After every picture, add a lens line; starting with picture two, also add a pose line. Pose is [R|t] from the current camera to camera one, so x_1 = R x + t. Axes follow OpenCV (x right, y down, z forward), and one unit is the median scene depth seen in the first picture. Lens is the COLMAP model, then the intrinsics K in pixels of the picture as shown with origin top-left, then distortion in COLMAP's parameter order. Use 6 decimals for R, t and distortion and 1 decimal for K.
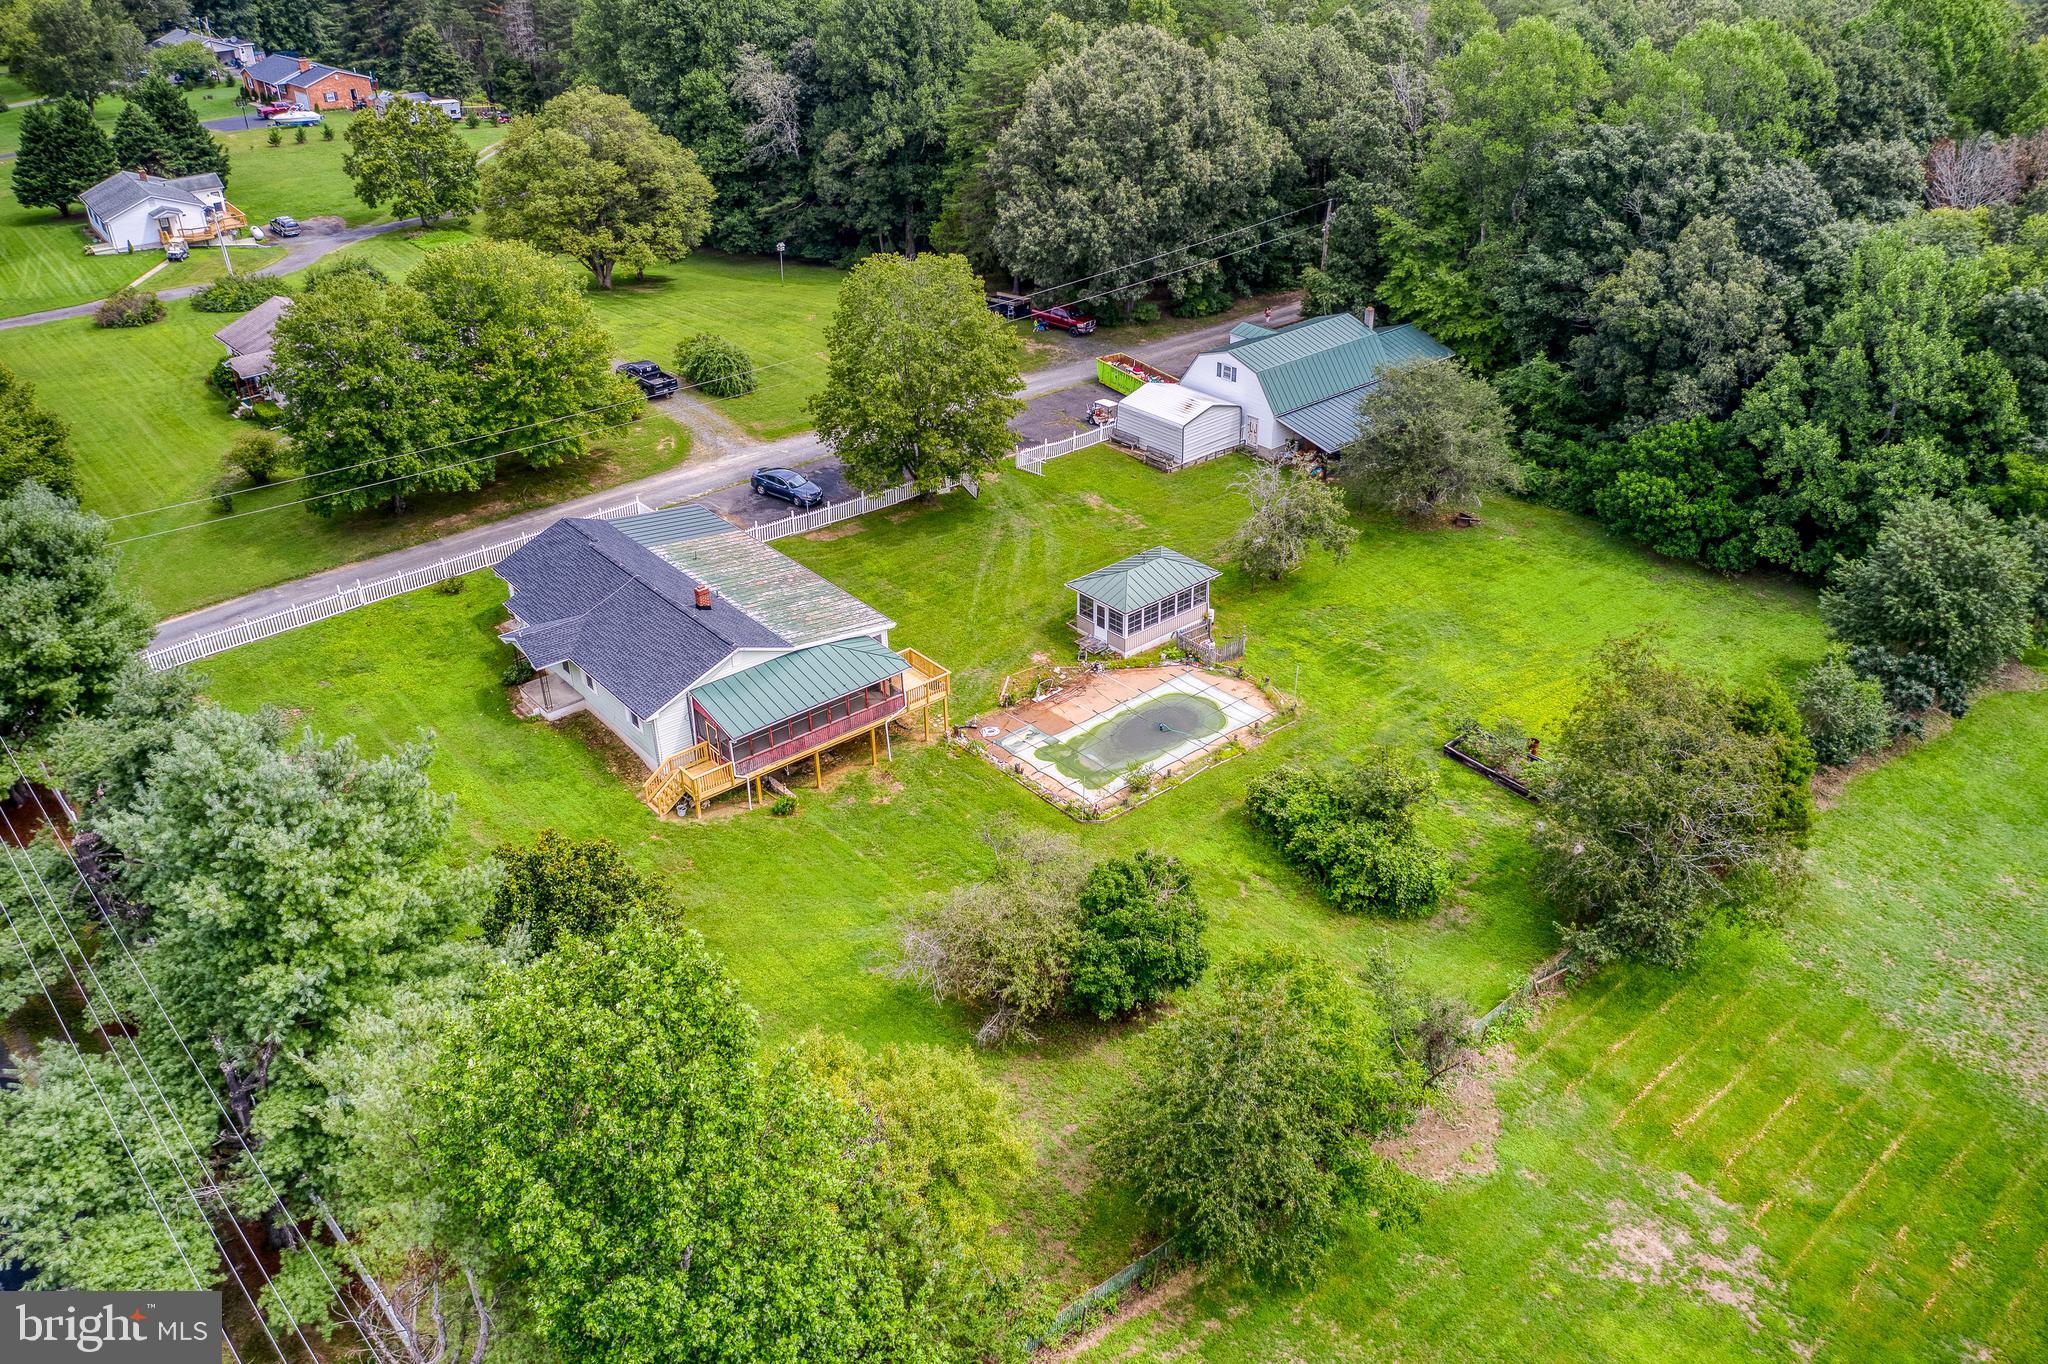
lens RADIAL K [[1573.1, 0, 1030.1], [0, 1573.1, 674.8], [0, 0, 1]] dist [-0.052836, 0.015291]
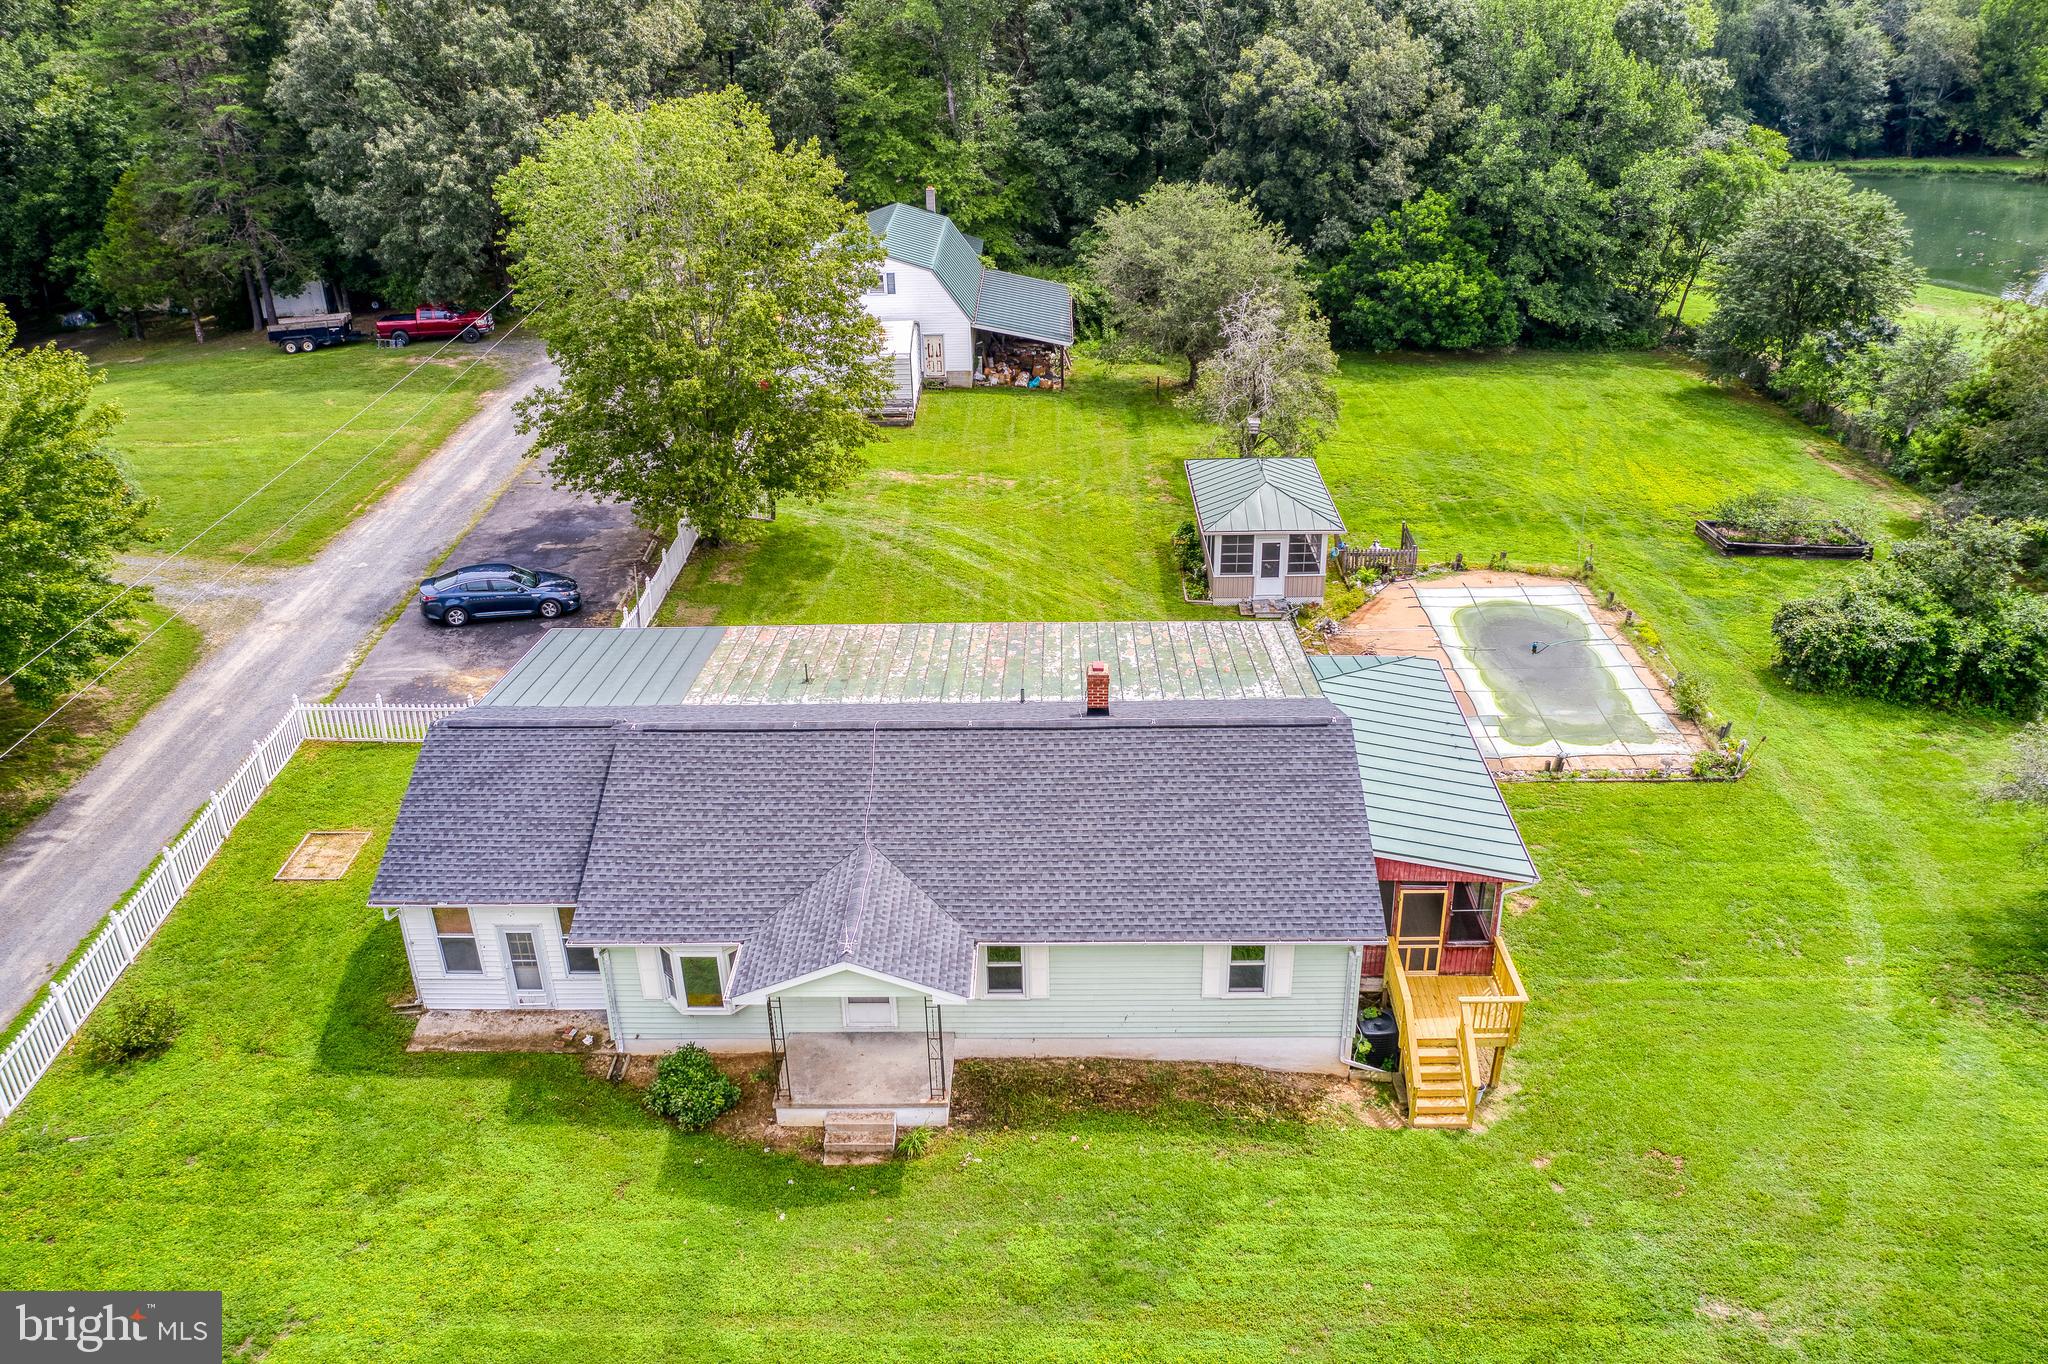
lens RADIAL K [[1573.1, 0, 1030.1], [0, 1573.1, 674.8], [0, 0, 1]] dist [-0.052836, 0.015291]
pose [[0.644418, -0.338328, 0.685755, -0.471158], [0.380035, 0.919901, 0.096722, -0.093097], [-0.663551, 0.198281, 0.721377, 0.613774]]
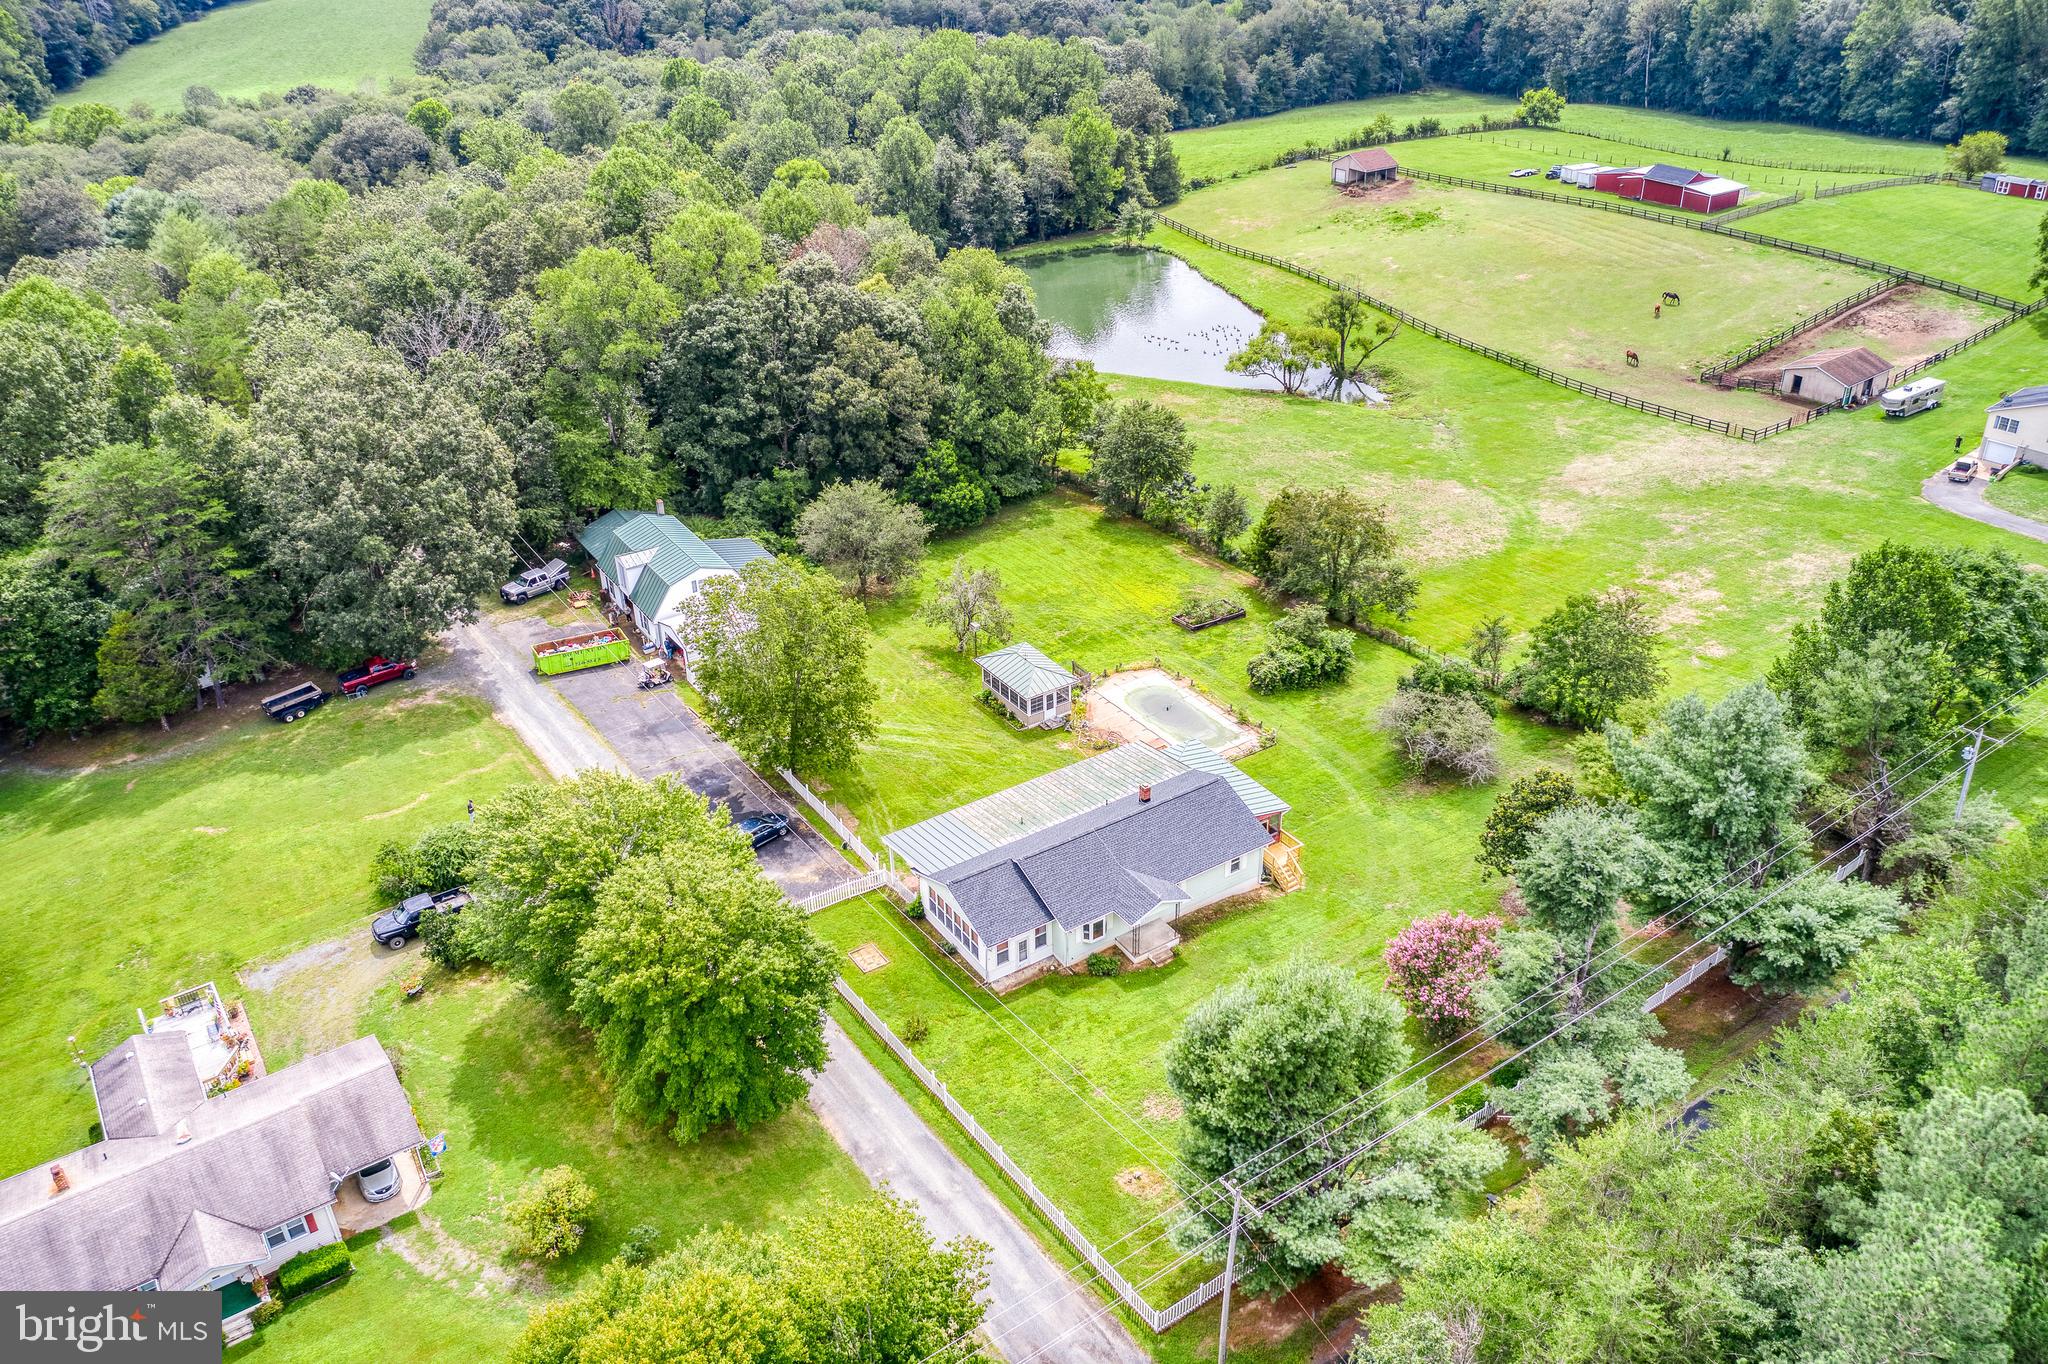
lens RADIAL K [[1573.1, 0, 1030.1], [0, 1573.1, 674.8], [0, 0, 1]] dist [-0.052836, 0.015291]
pose [[0.104081, -0.478468, 0.871915, -1.150000], [0.503073, 0.781582, 0.368846, -0.573920], [-0.857954, 0.400247, 0.322053, 0.560356]]
